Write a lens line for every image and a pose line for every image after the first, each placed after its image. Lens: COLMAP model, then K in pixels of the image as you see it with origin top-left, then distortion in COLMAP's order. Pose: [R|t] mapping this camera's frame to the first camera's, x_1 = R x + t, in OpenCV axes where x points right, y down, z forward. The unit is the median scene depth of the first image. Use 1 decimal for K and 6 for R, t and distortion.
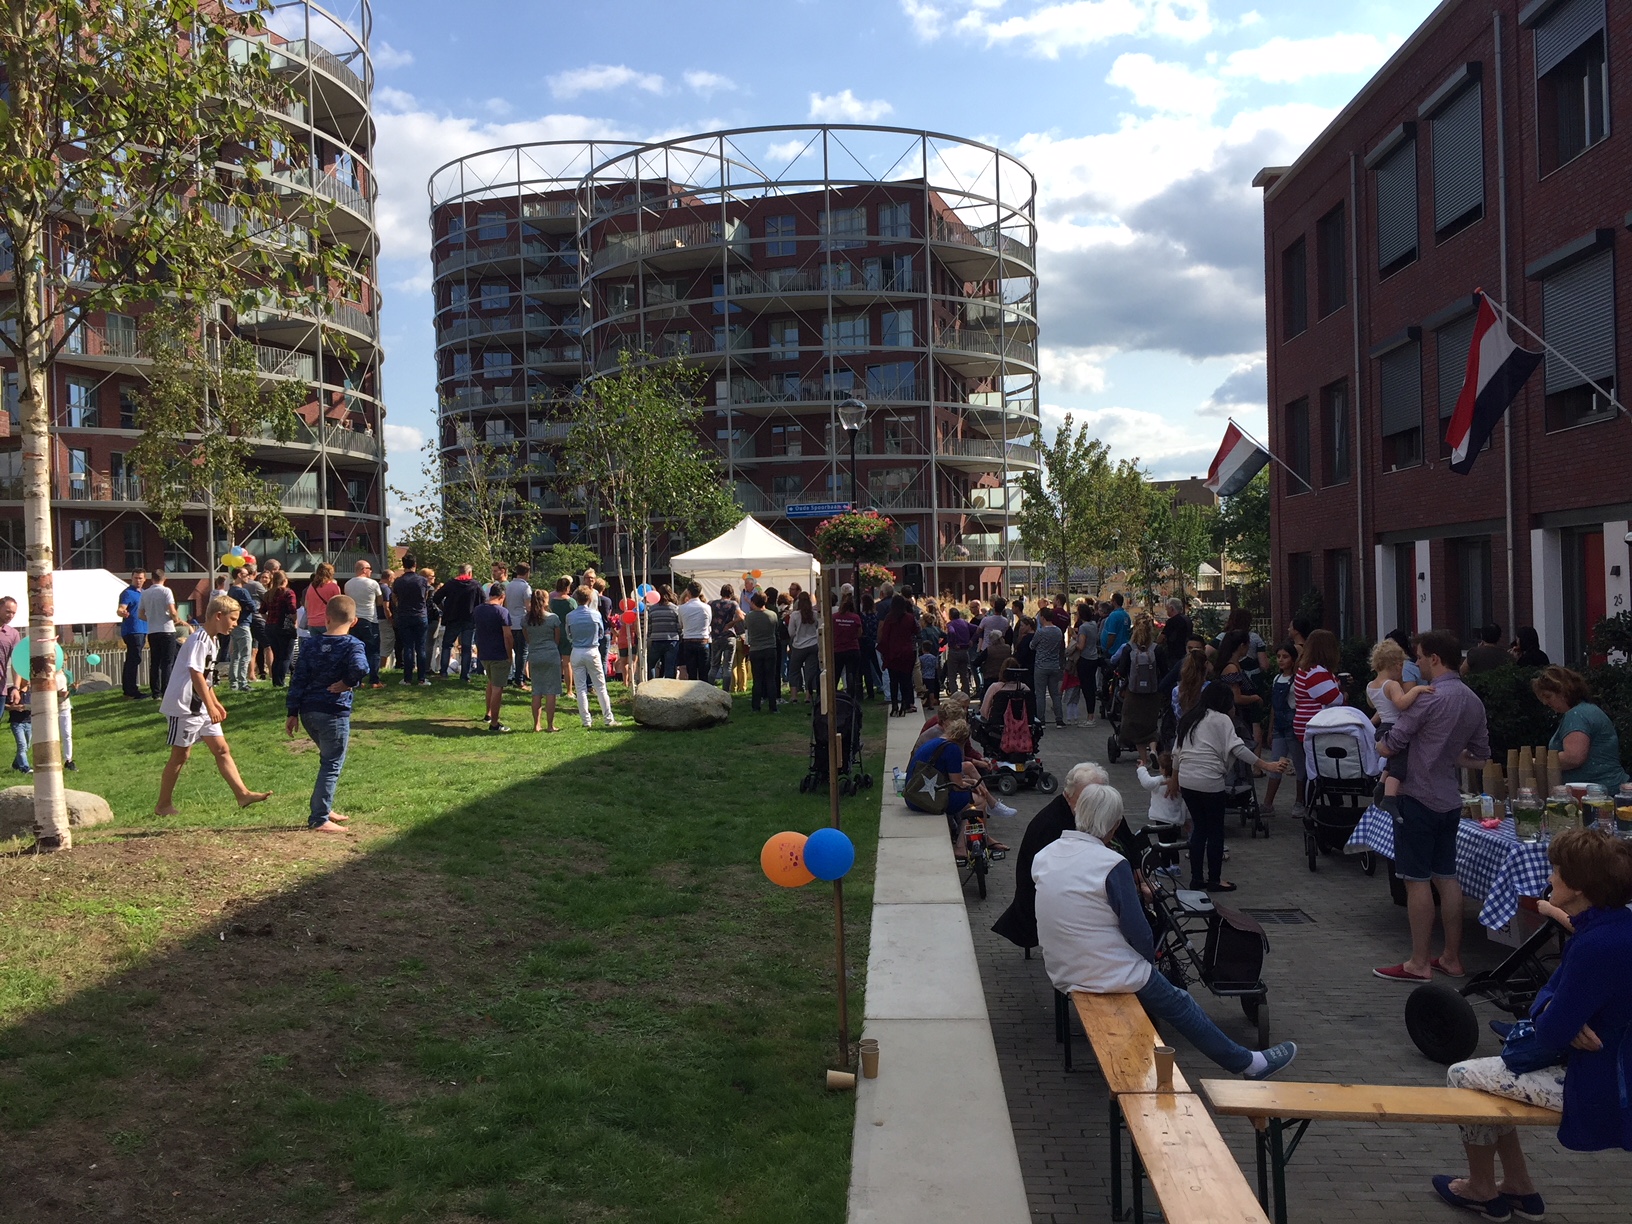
lens RADIAL K [[1380.0, 0, 816.0], [0, 1380.0, 612.0], [0, 0, 1]] dist [0.102946, -0.000439]
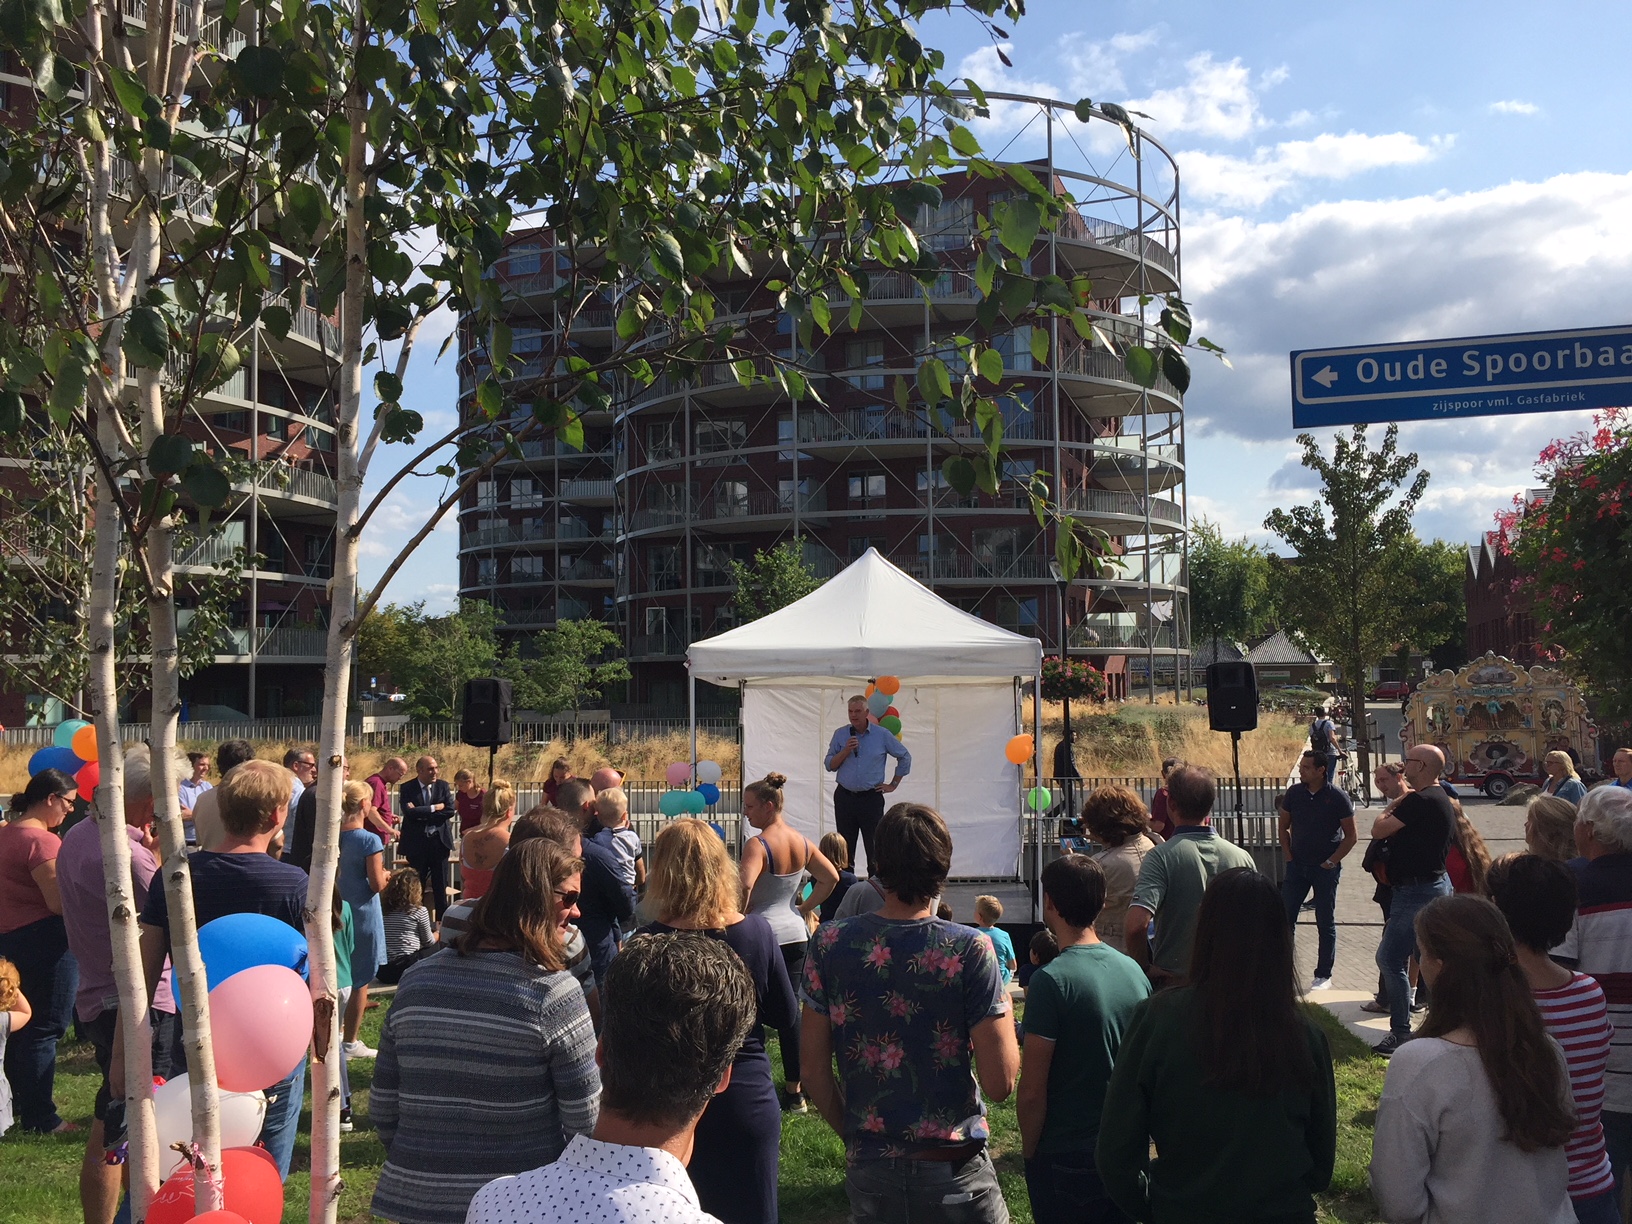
lens RADIAL K [[1380.0, 0, 816.0], [0, 1380.0, 612.0], [0, 0, 1]] dist [0.102946, -0.000439]
pose [[0.999202, 0.009717, -0.038747, -0.018851], [-0.011986, 0.998200, -0.058766, -0.009133], [0.038106, 0.059184, 0.997520, 0.217087]]
